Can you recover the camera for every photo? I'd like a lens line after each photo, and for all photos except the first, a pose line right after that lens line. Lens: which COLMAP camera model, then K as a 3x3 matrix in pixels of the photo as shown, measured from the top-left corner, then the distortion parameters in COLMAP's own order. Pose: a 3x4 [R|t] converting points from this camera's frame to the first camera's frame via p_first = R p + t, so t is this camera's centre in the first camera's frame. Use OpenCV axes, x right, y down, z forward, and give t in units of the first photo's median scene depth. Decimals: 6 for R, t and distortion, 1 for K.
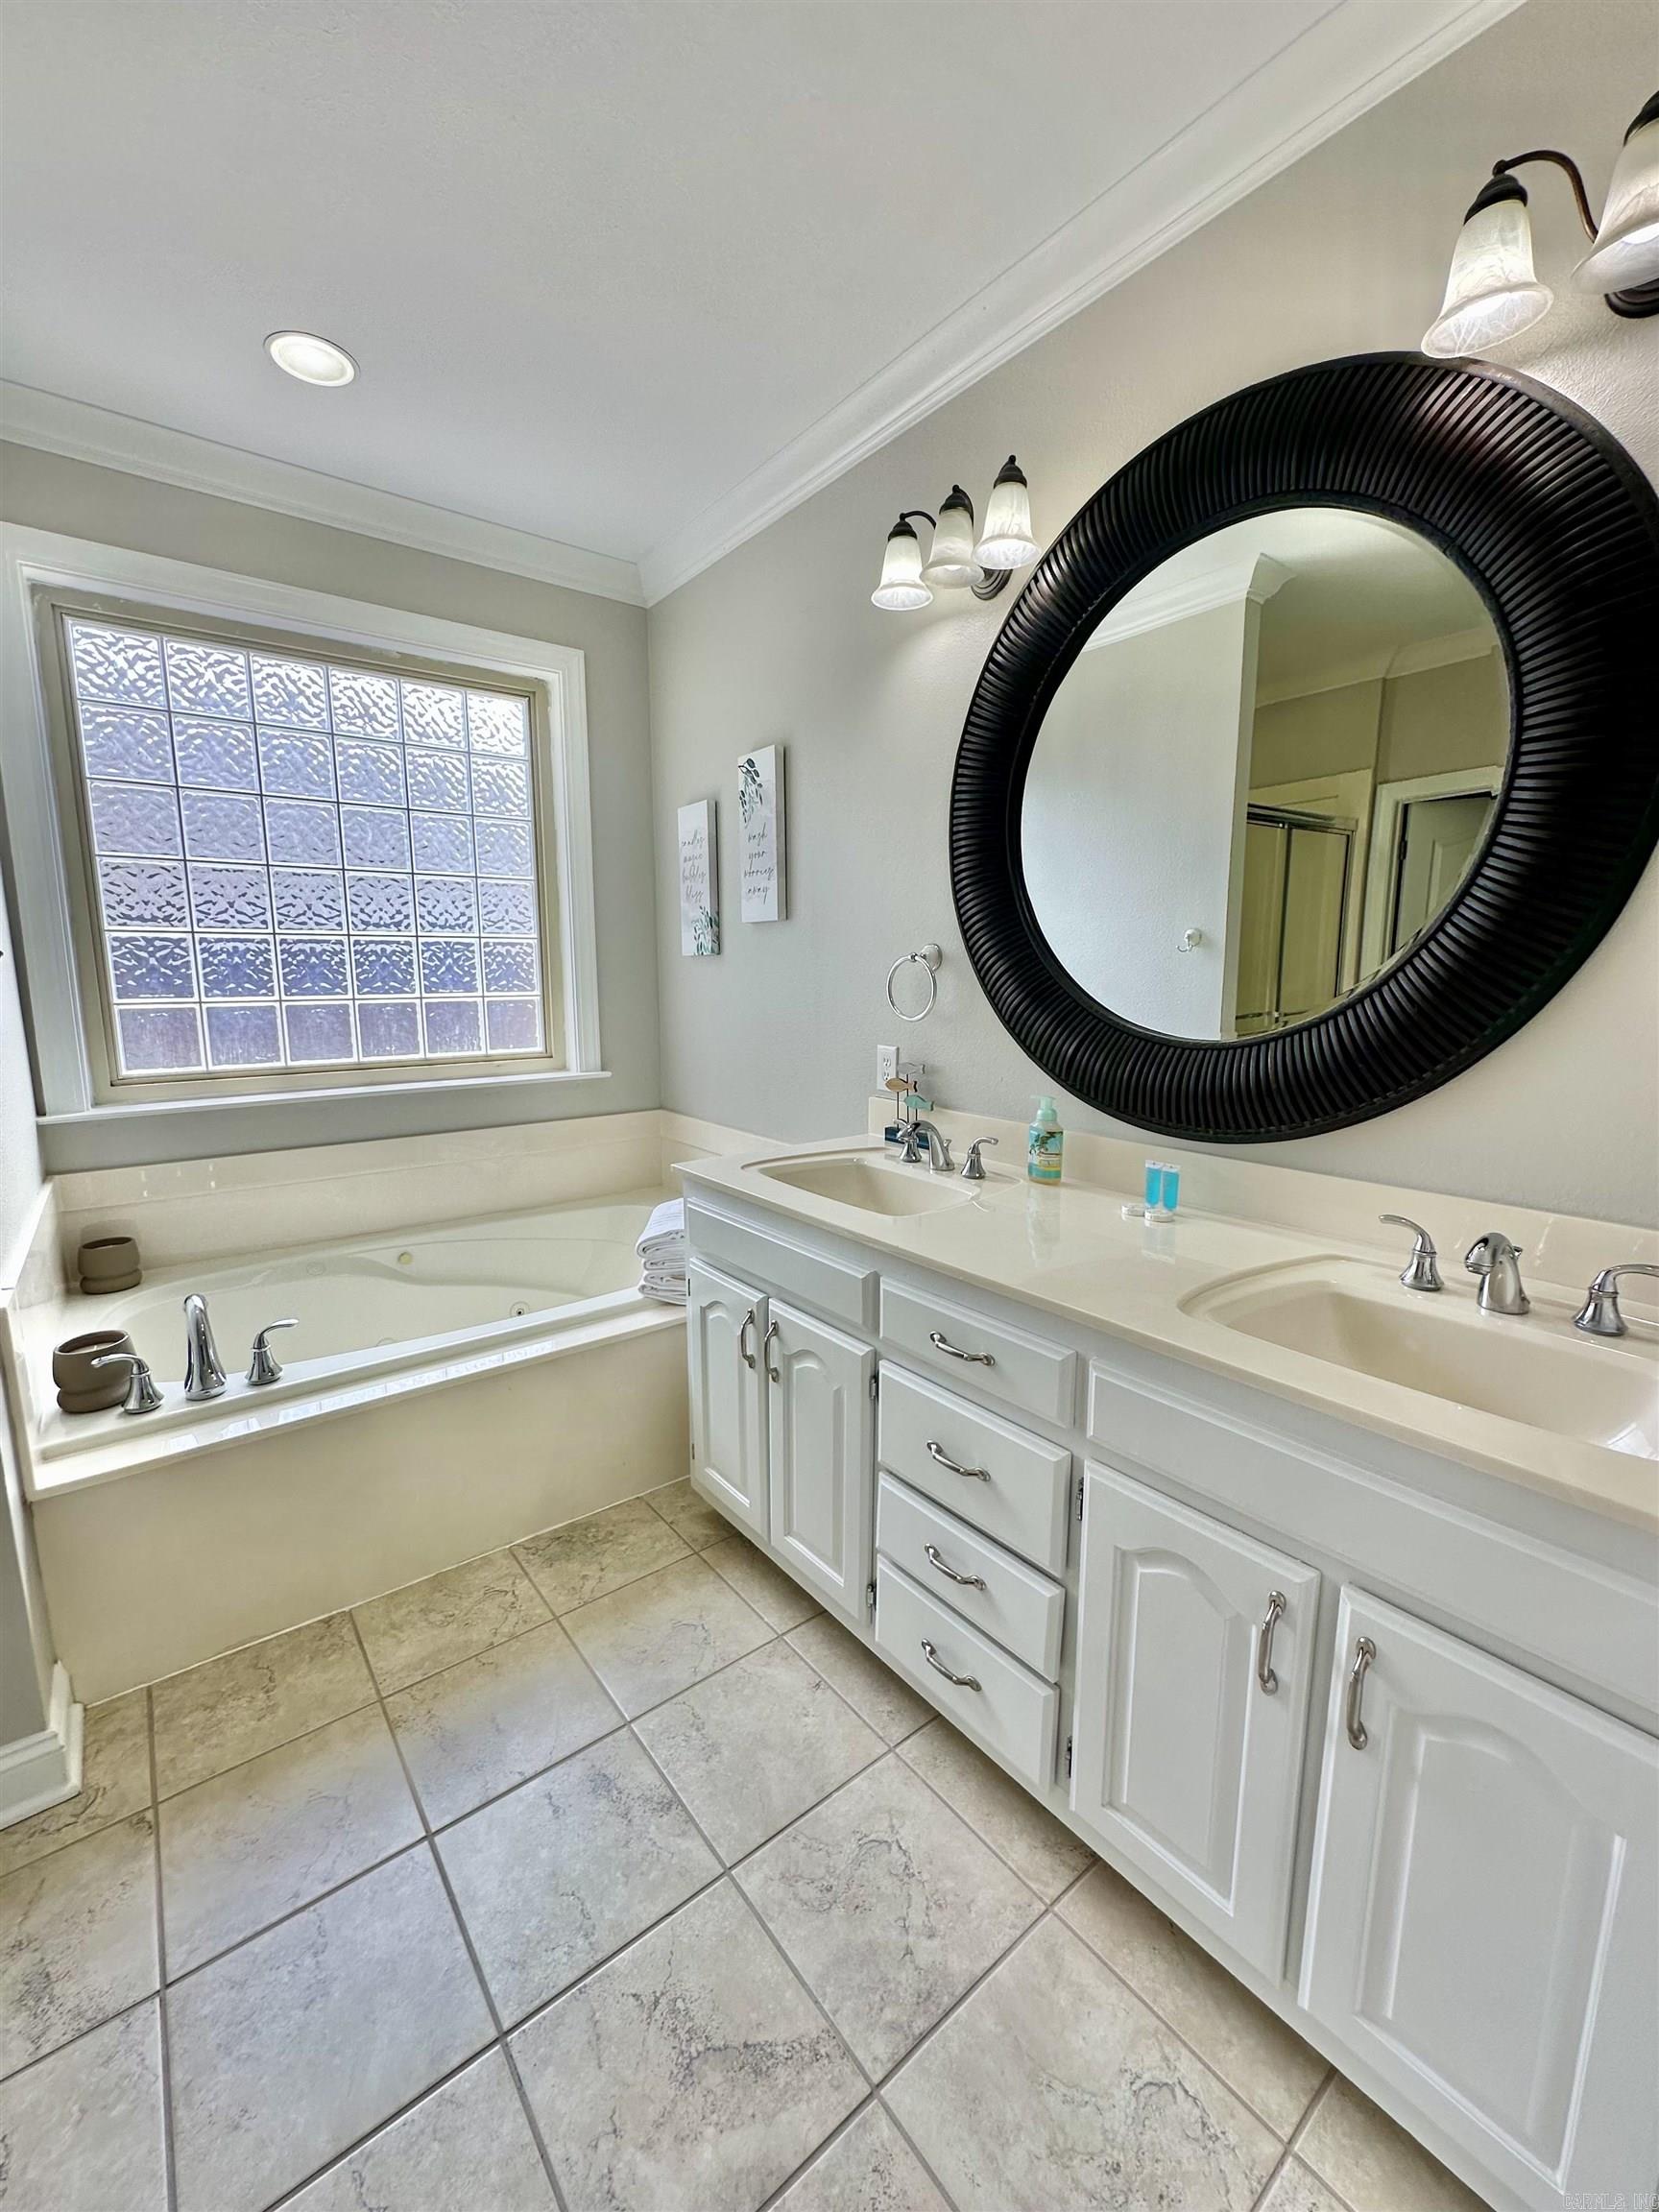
lens RADIAL K [[892.4, 0, 829.5], [0, 892.4, 1106.0], [0, 0, 1]] dist [-0.005917, 0.000642]
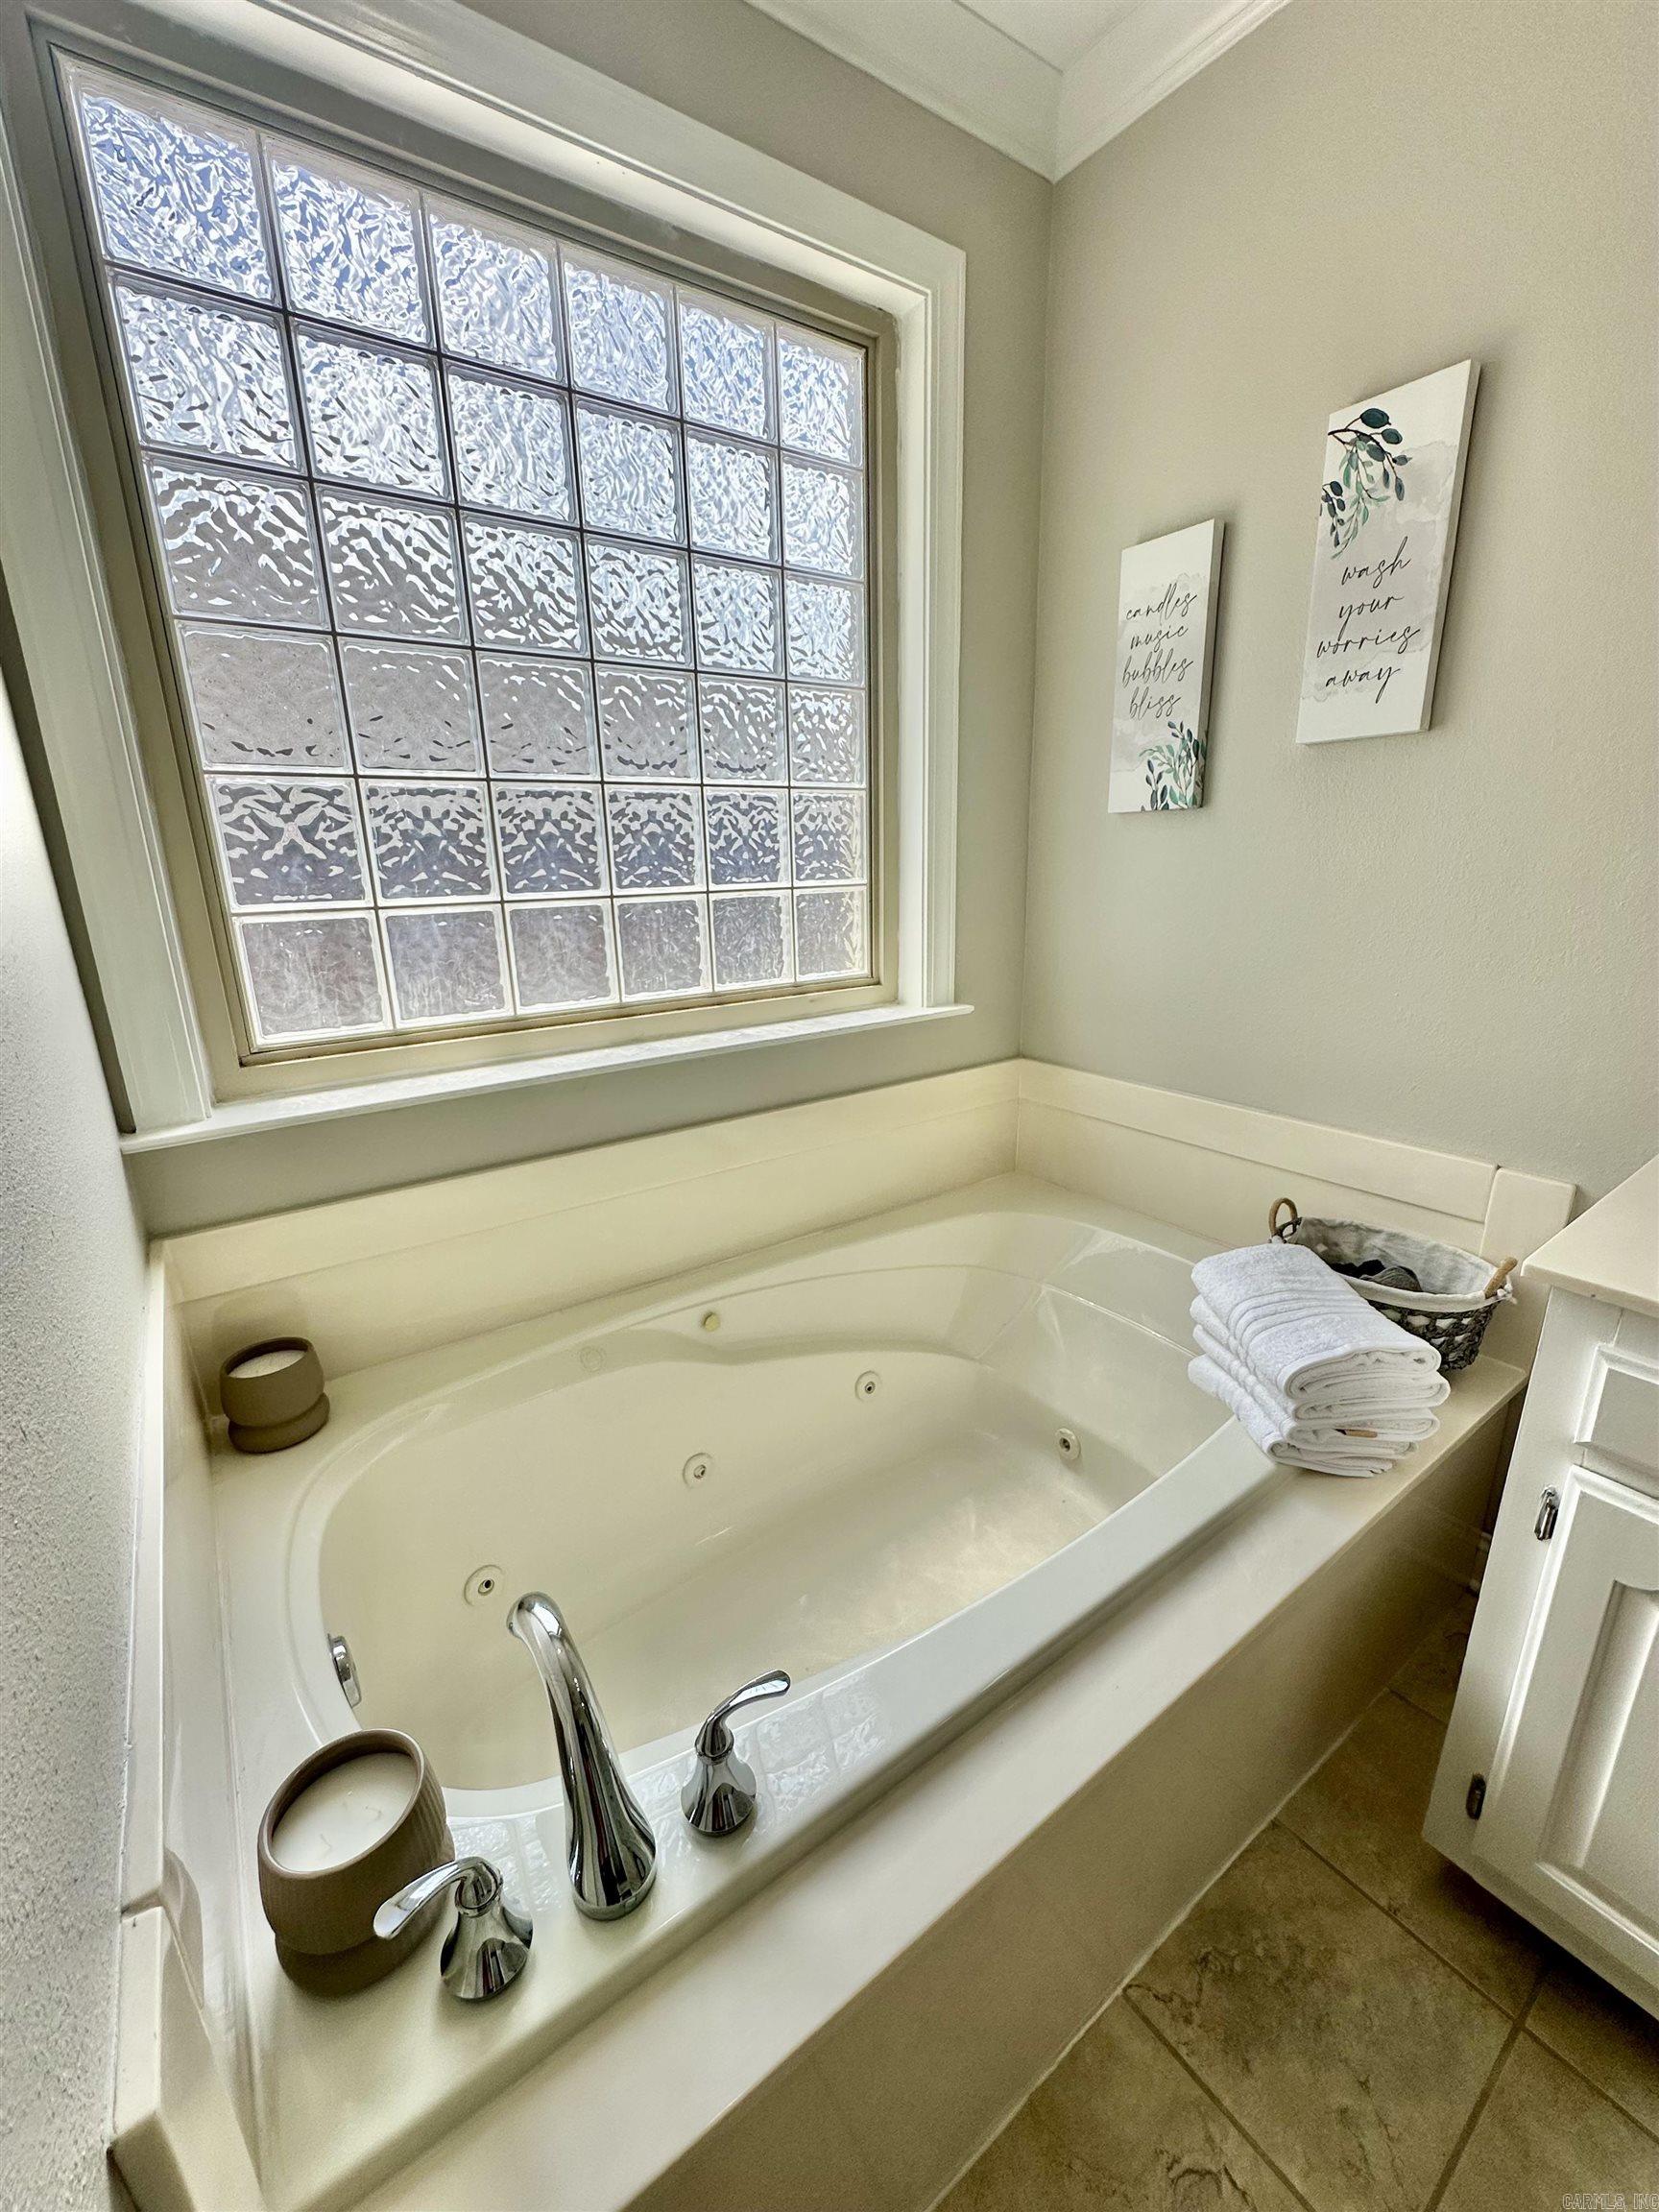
lens RADIAL K [[892.4, 0, 829.5], [0, 892.4, 1106.0], [0, 0, 1]] dist [-0.005917, 0.000642]
pose [[0.999139, -0.009787, -0.040319, -0.399148], [0.014677, 0.992317, 0.122846, -0.057439], [0.038807, -0.123332, 0.991606, 0.439219]]
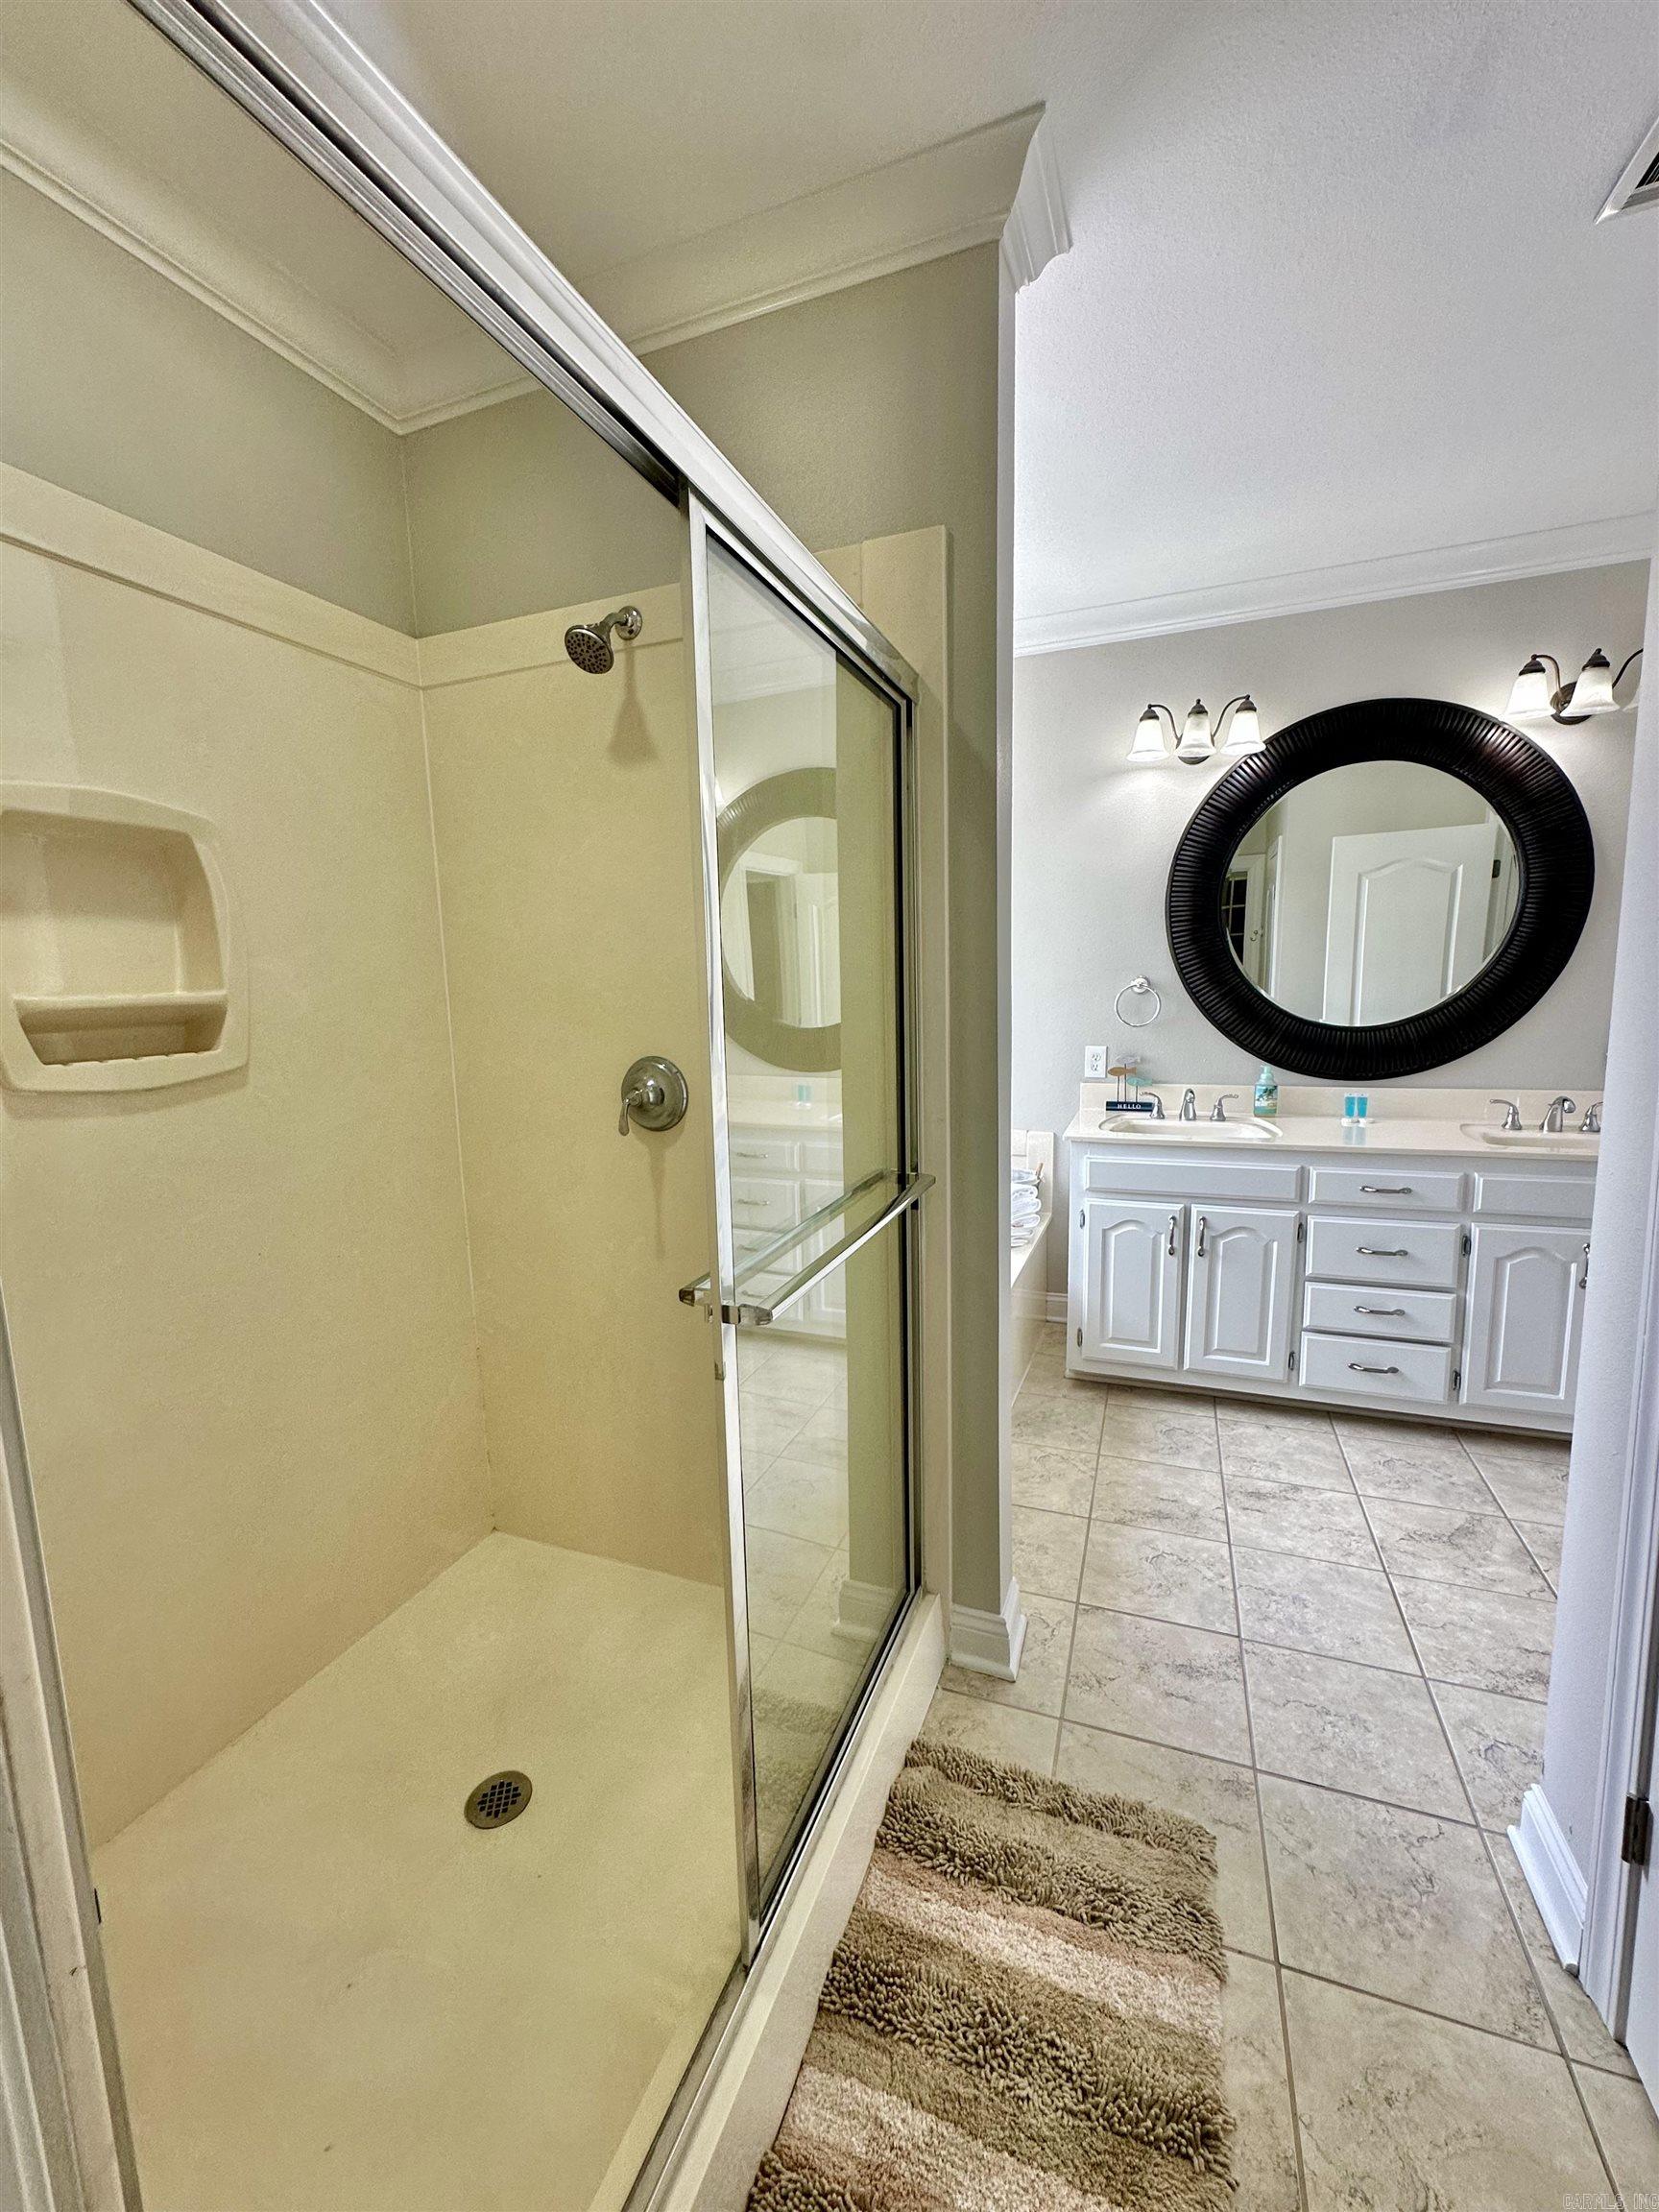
lens RADIAL K [[892.4, 0, 829.5], [0, 892.4, 1106.0], [0, 0, 1]] dist [-0.005917, 0.000642]
pose [[0.858634, -0.092125, 0.504242, -0.951277], [0.104436, 0.994524, 0.003864, -0.020421], [-0.501837, 0.049343, 0.863554, -0.029198]]
